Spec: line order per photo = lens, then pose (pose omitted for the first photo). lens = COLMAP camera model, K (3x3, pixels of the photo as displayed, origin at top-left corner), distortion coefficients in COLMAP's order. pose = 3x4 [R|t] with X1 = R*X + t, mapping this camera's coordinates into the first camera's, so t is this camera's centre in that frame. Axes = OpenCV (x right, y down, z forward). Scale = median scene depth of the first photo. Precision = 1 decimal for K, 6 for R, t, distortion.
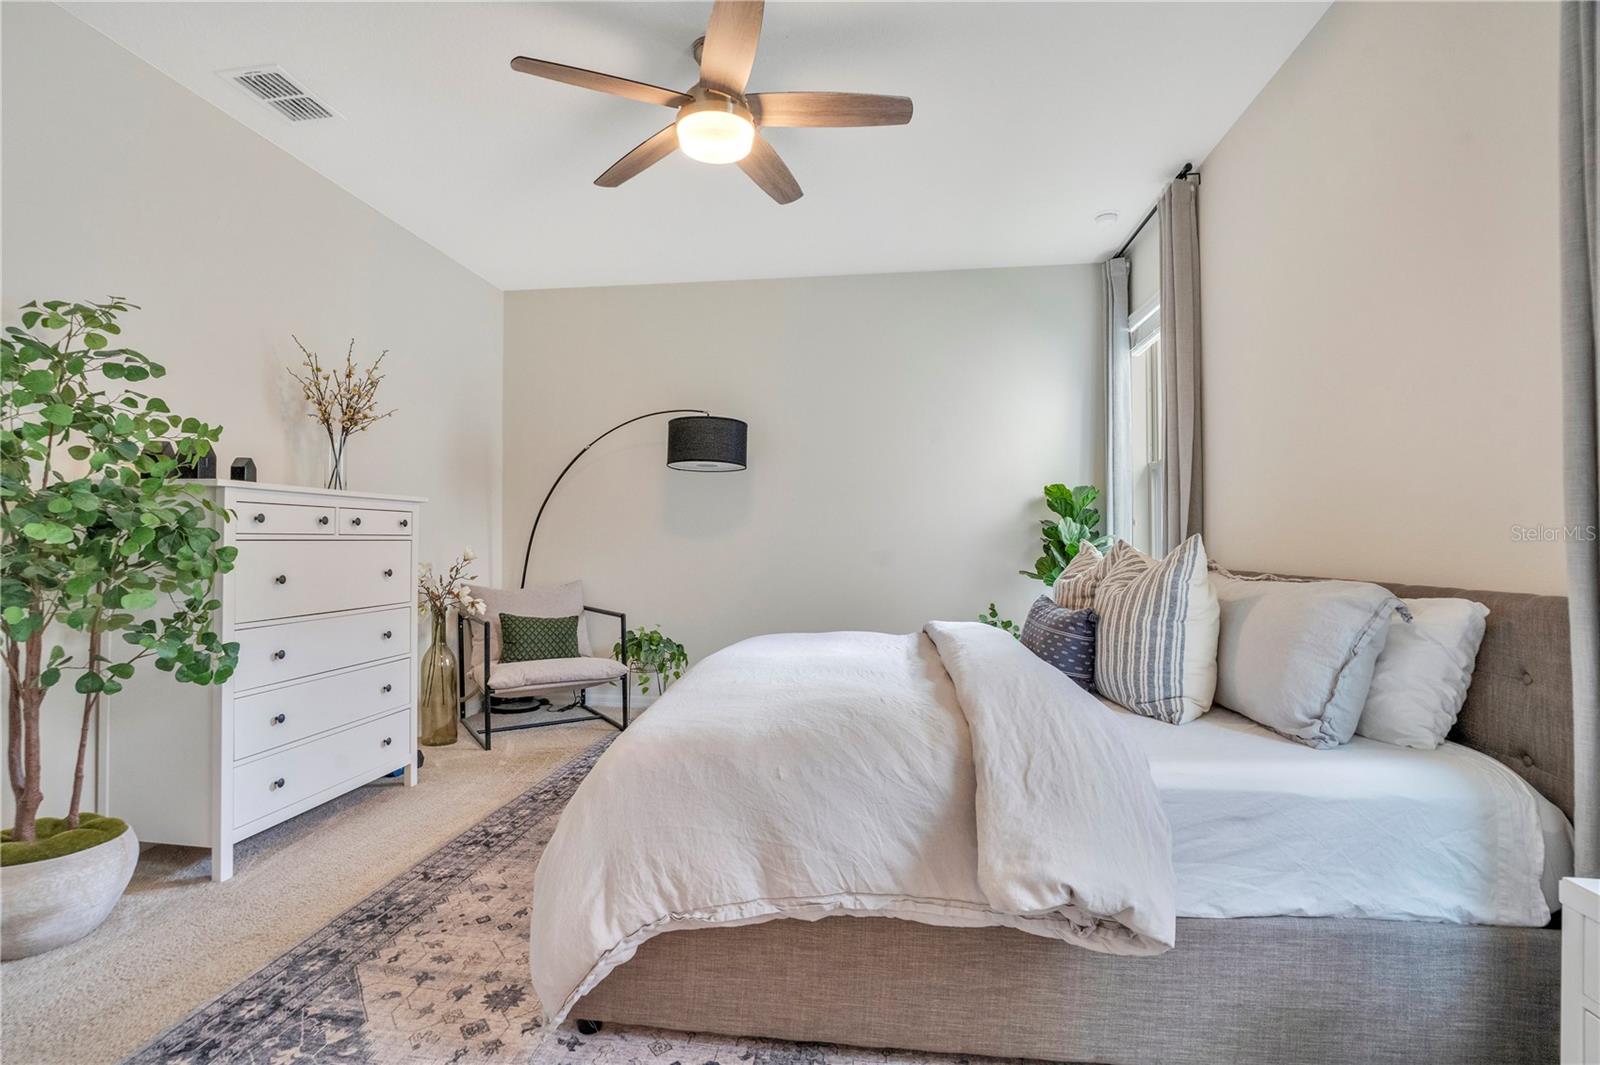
lens RADIAL K [[732.4, 0, 807.0], [0, 732.4, 529.6], [0, 0, 1]] dist [-0.040392, 0.001617]
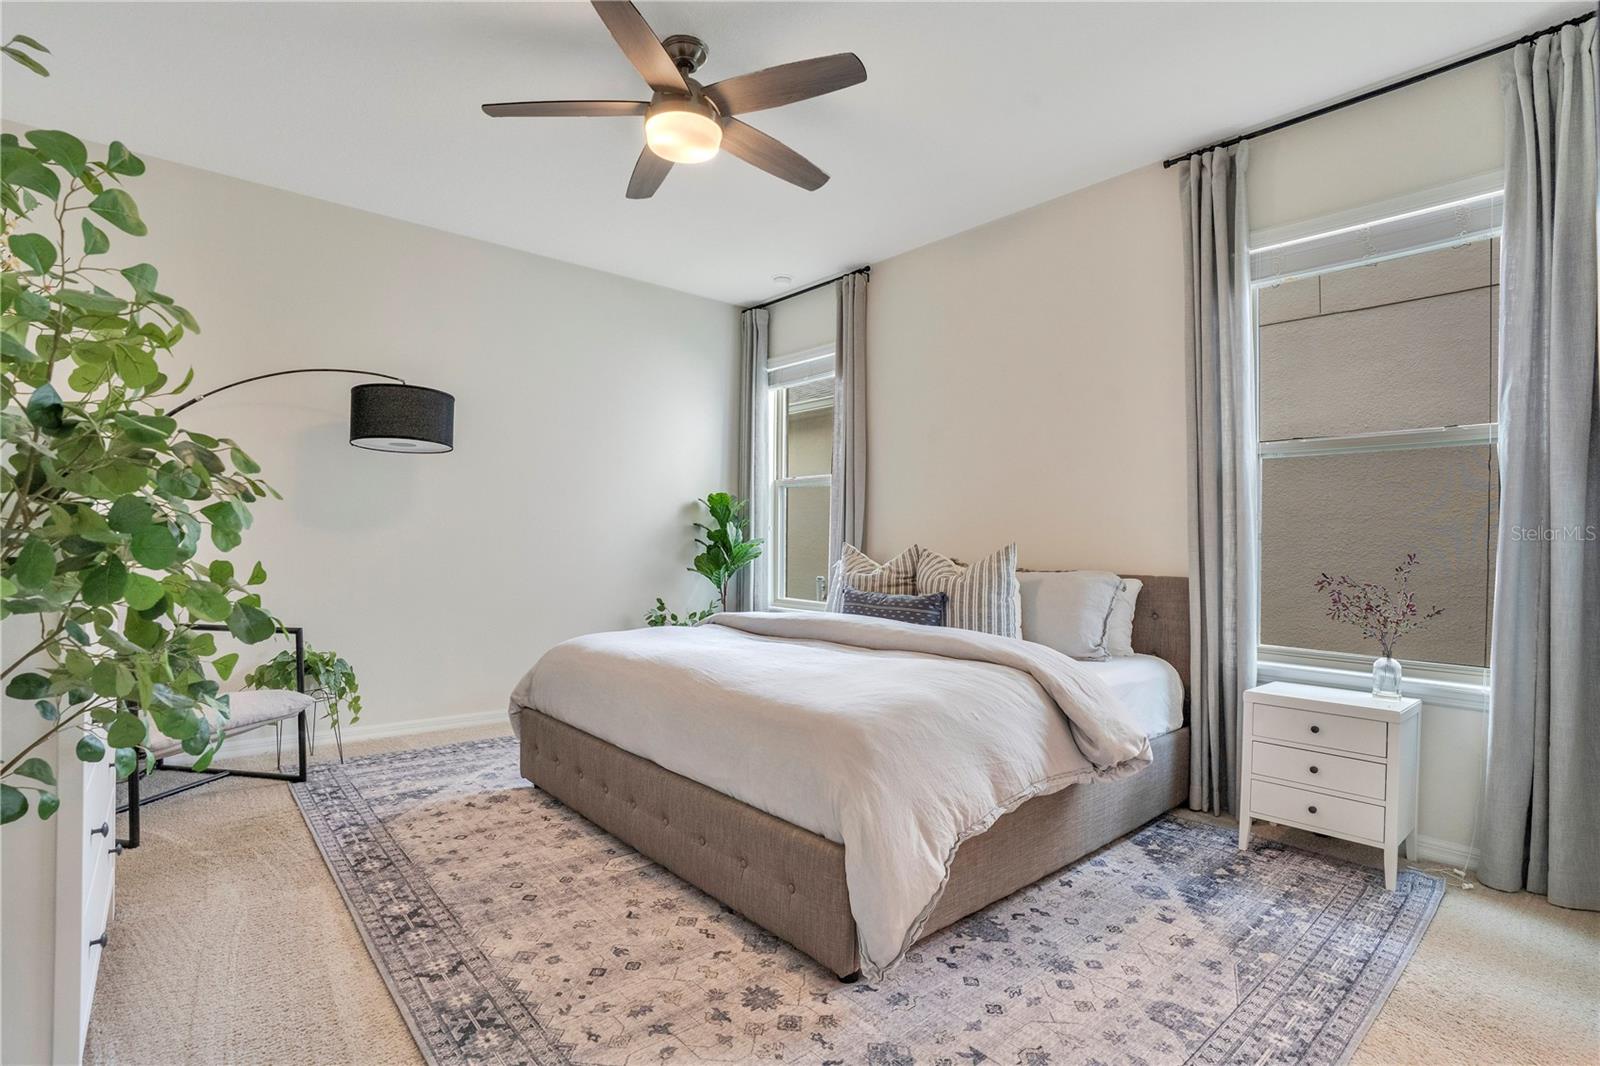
lens RADIAL K [[732.4, 0, 807.6], [0, 732.4, 533.5], [0, 0, 1]] dist [-0.040392, 0.001617]
pose [[0.681115, 0.023623, 0.731795, -0.881057], [-0.031778, 0.999491, -0.002688, 0.003793], [-0.731487, -0.021424, 0.681519, 0.215626]]
